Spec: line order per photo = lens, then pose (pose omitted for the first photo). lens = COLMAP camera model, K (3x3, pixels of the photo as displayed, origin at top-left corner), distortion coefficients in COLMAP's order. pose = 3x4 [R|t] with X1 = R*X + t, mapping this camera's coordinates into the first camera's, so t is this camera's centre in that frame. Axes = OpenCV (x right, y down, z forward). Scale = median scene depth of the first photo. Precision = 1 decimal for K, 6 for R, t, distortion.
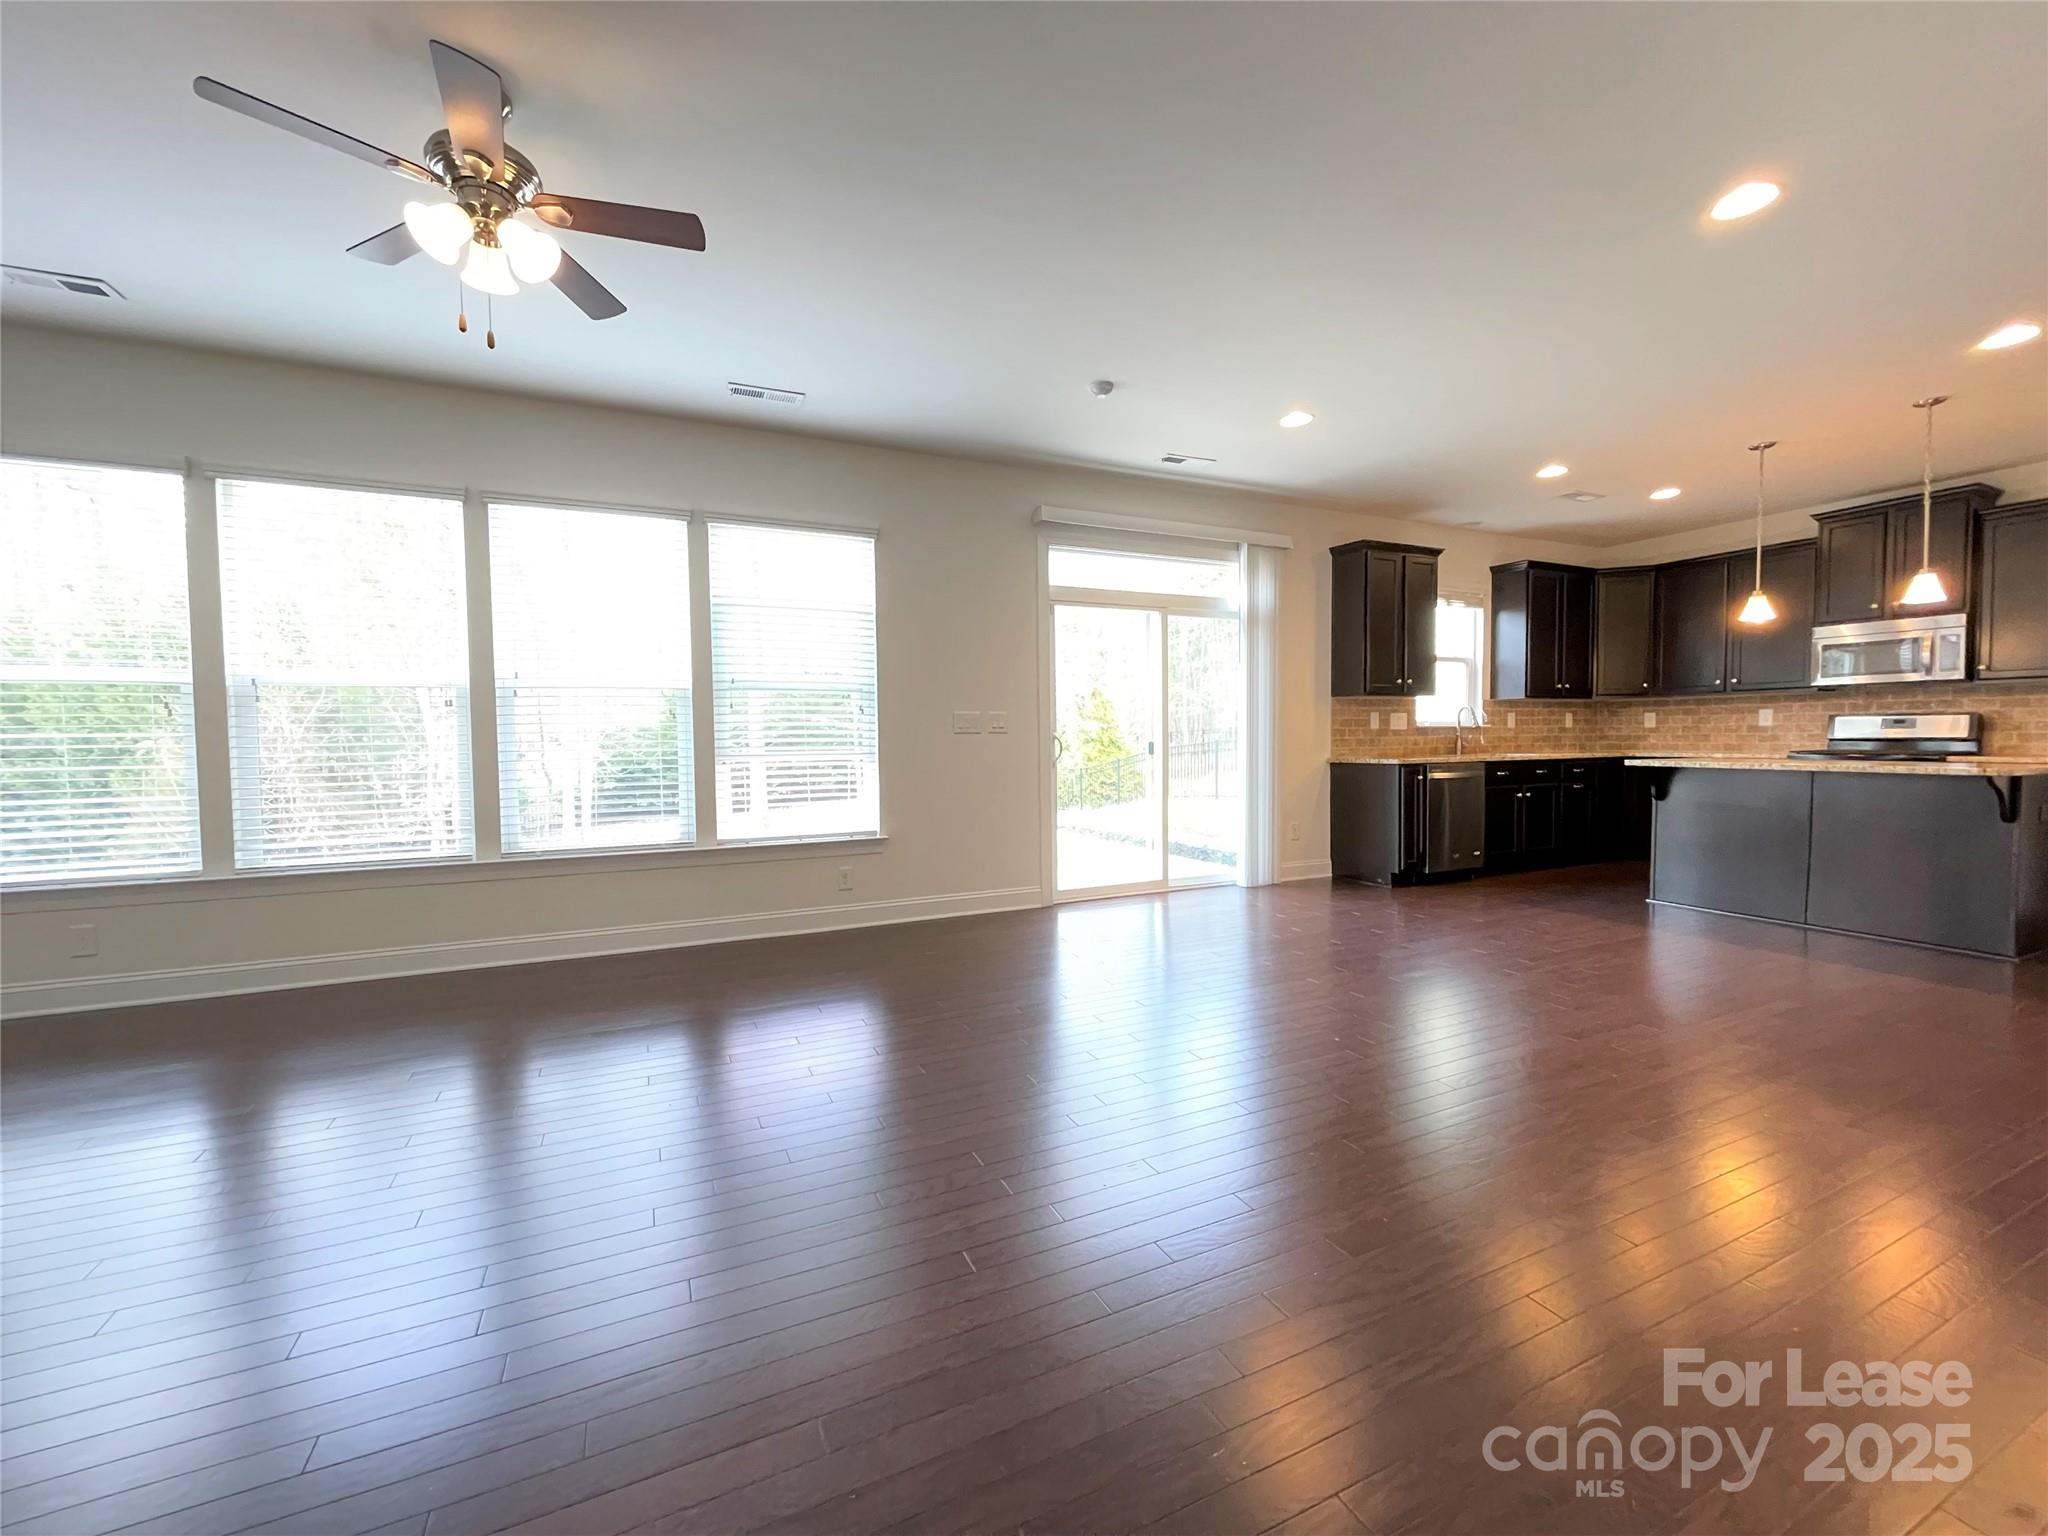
lens RADIAL K [[809.1, 0, 1024.0], [0, 809.1, 768.0], [0, 0, 1]] dist [0.014652, -0.000031]
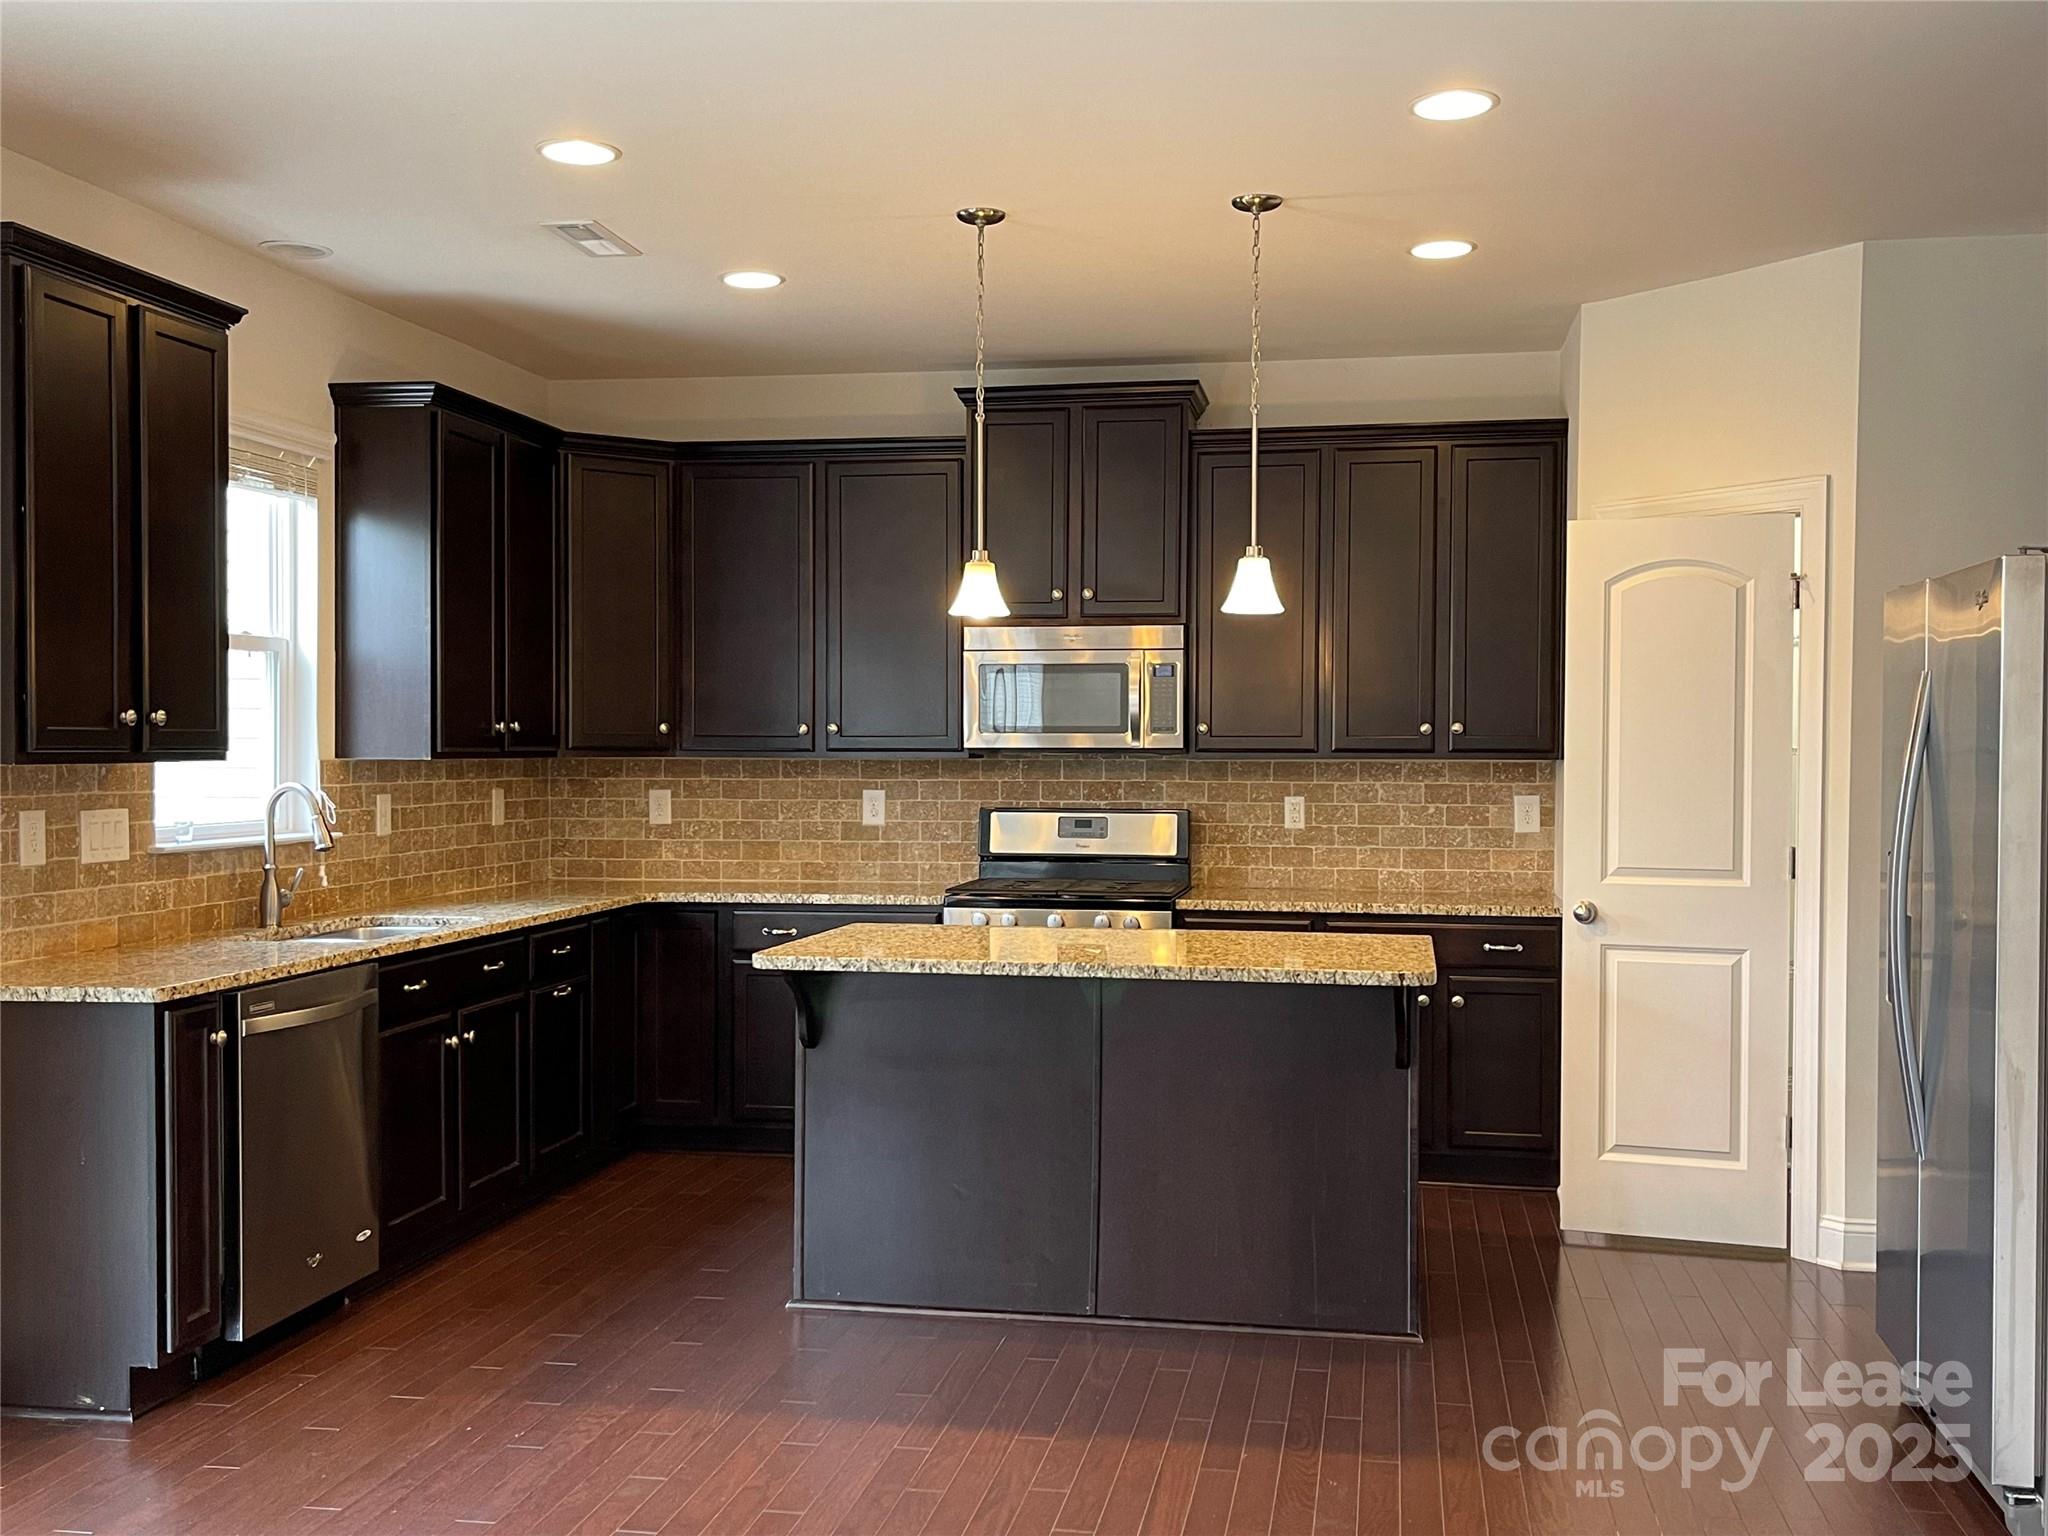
lens RADIAL K [[1922.3, 0, 1024.0], [0, 1922.3, 768.0], [0, 0, 1]] dist [-0.003152, -0.005674]
pose [[0.549517, -0.010833, 0.835412, 0.047030], [0.031656, 0.999468, -0.007863, -0.070340], [-0.834883, 0.030767, 0.549567, 0.323409]]
